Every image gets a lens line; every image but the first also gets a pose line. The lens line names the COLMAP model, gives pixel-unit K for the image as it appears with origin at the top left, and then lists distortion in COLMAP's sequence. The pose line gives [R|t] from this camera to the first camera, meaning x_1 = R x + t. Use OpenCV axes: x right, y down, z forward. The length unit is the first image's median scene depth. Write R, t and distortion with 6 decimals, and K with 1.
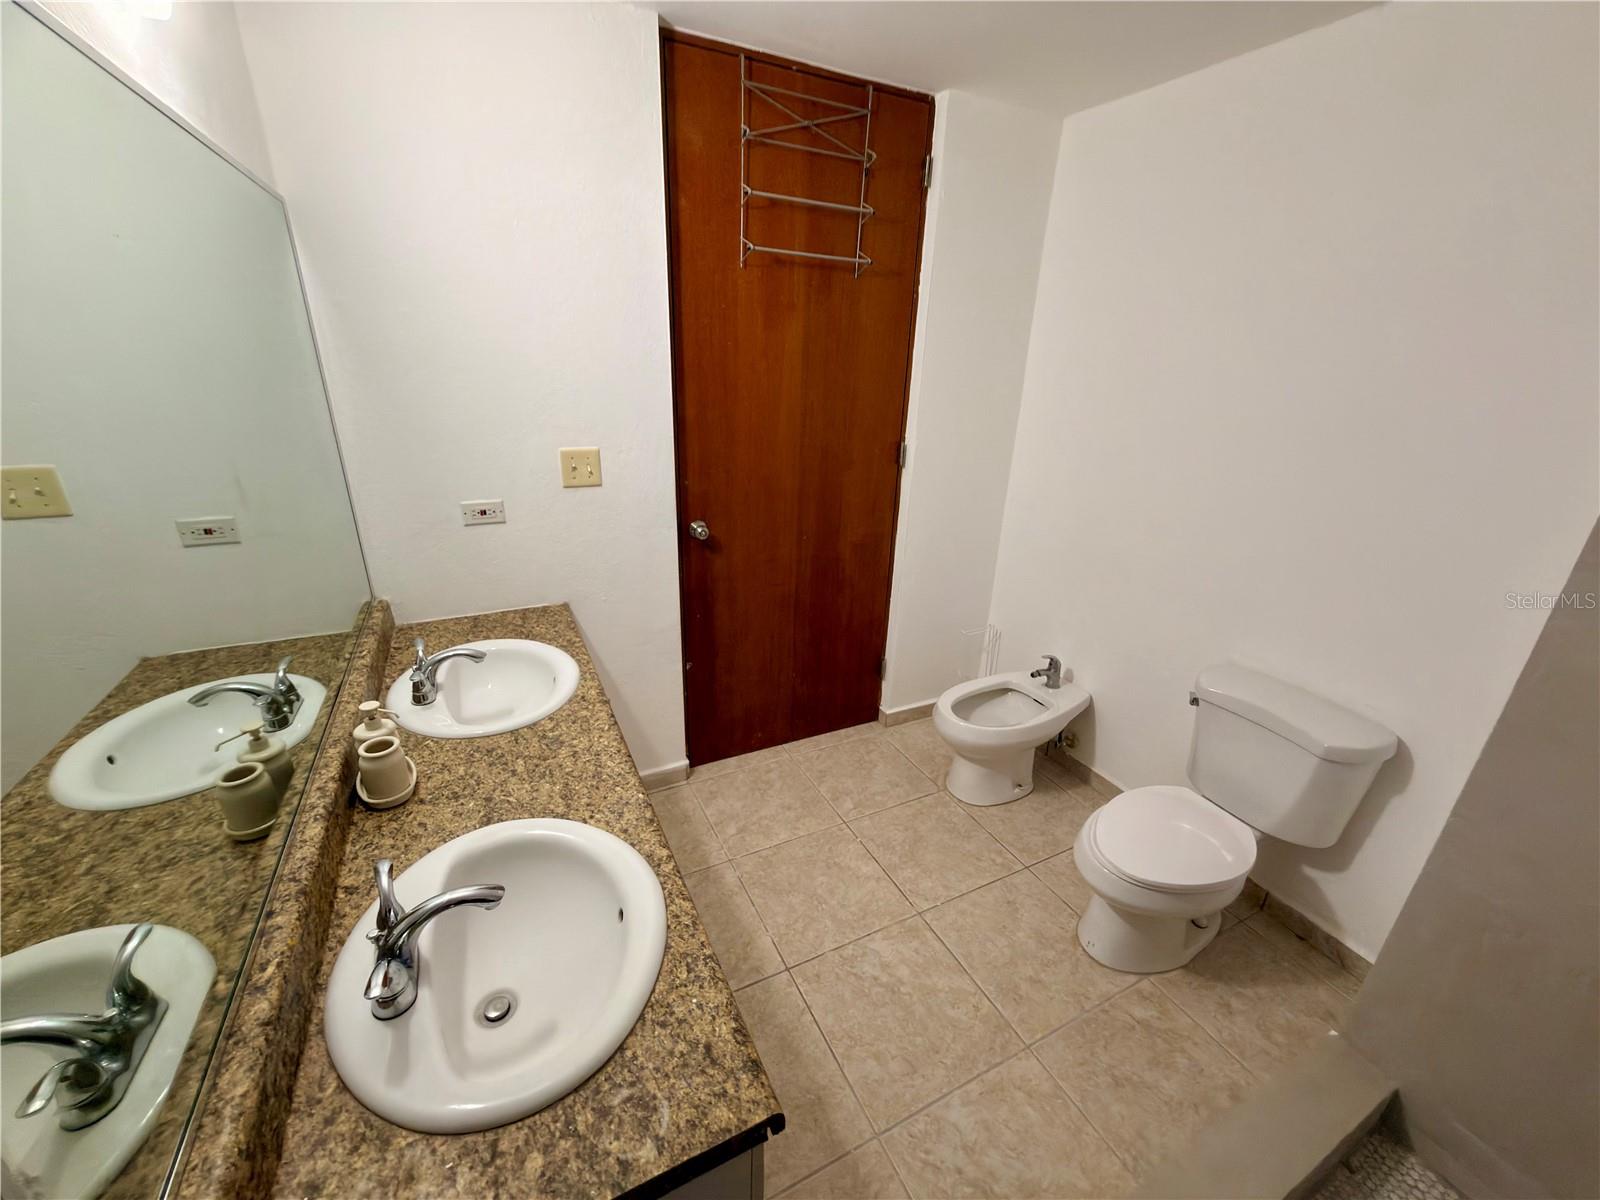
lens RADIAL K [[636.2, 0, 799.7], [0, 636.2, 599.2], [0, 0, 1]] dist [-0.003425, 0.000373]
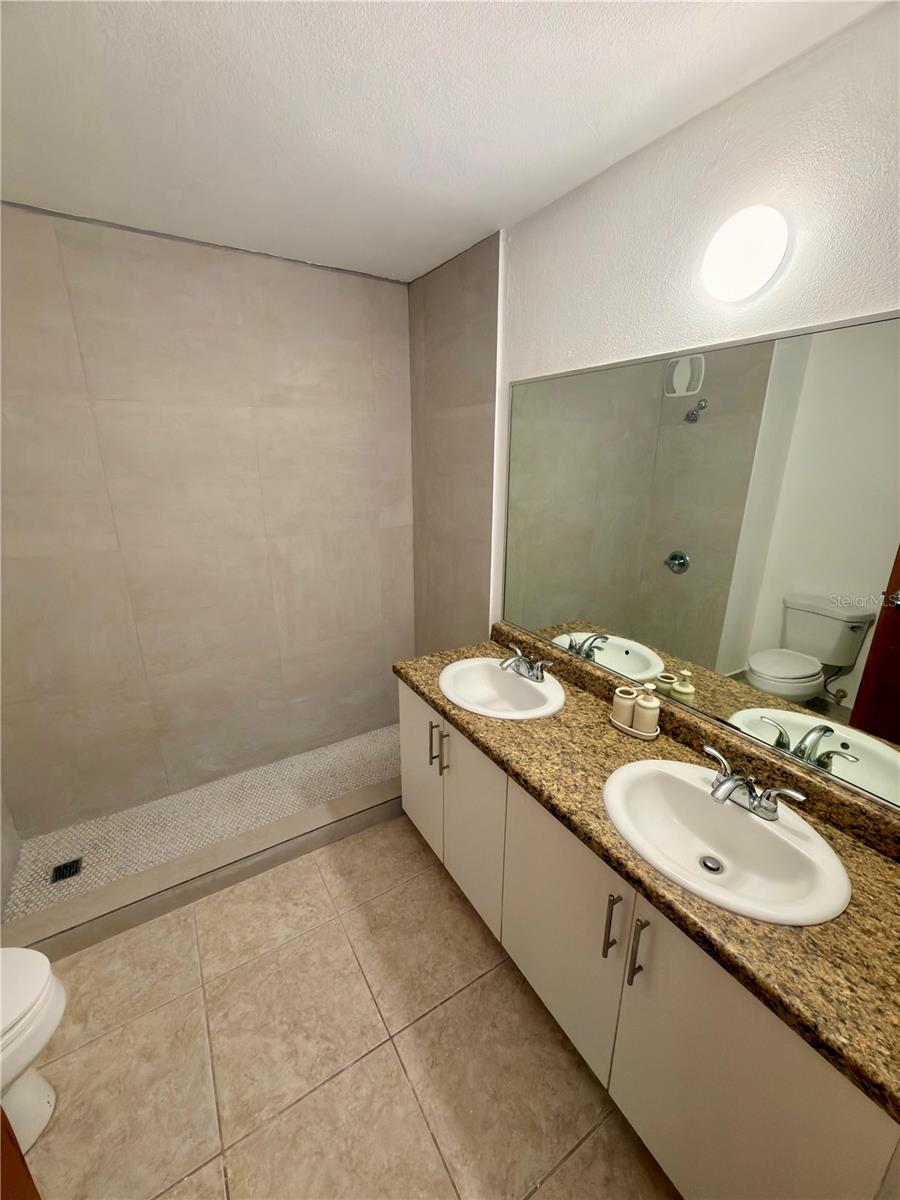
lens RADIAL K [[477.1, 0, 454.5], [0, 477.1, 600.4], [0, 0, 1]] dist [-0.003425, 0.000373]
pose [[-0.994368, -0.008720, -0.105621, -0.040965], [-0.072802, 0.780457, 0.620956, -0.575269], [0.077018, 0.625148, -0.776697, 1.407421]]
